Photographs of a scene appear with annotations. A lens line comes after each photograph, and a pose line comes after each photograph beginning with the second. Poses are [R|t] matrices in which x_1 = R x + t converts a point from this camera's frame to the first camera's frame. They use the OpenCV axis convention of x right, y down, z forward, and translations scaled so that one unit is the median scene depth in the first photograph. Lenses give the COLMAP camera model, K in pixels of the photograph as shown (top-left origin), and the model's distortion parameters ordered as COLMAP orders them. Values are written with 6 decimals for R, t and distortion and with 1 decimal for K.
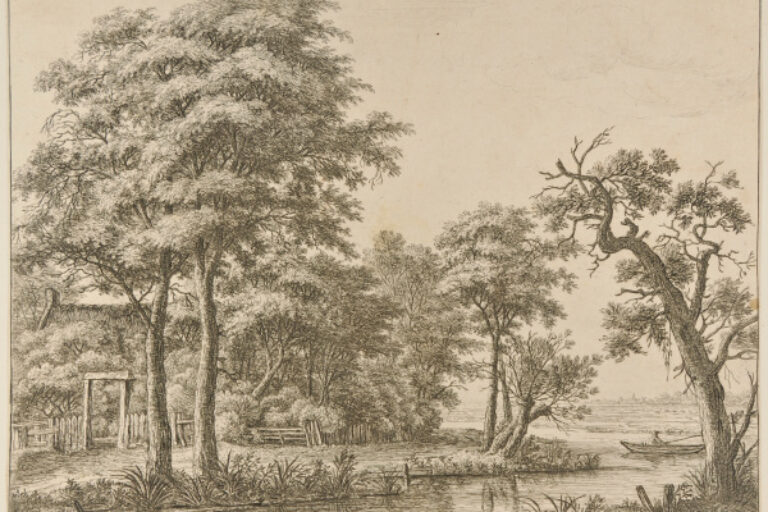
lens RADIAL K [[2134.7, 0, 384.4], [0, 2134.7, 255.8], [0, 0, 1]] dist [-0.072027, 0.000000]
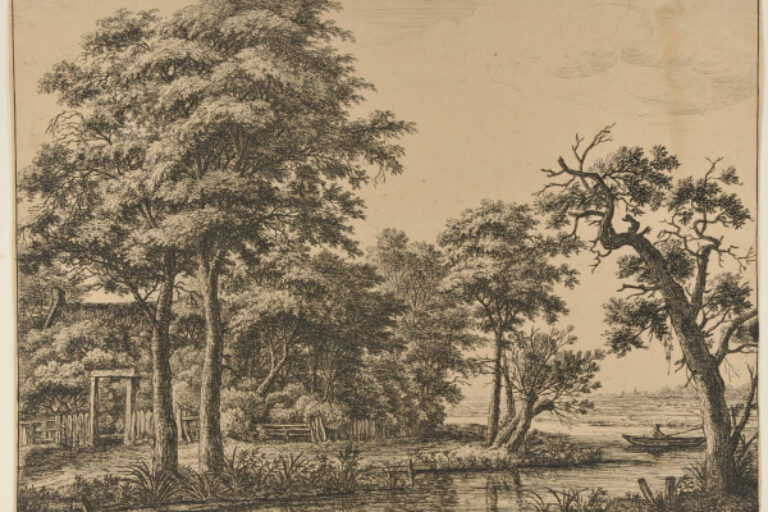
lens RADIAL K [[1736.6, 0, 383.5], [0, 1736.6, 255.7], [0, 0, 1]] dist [-0.047316, 0.000000]
pose [[0.999647, -0.007645, 0.025435, -0.022787], [0.007473, 0.999949, 0.006858, -0.004522], [-0.025487, -0.006665, 0.999653, 0.177804]]
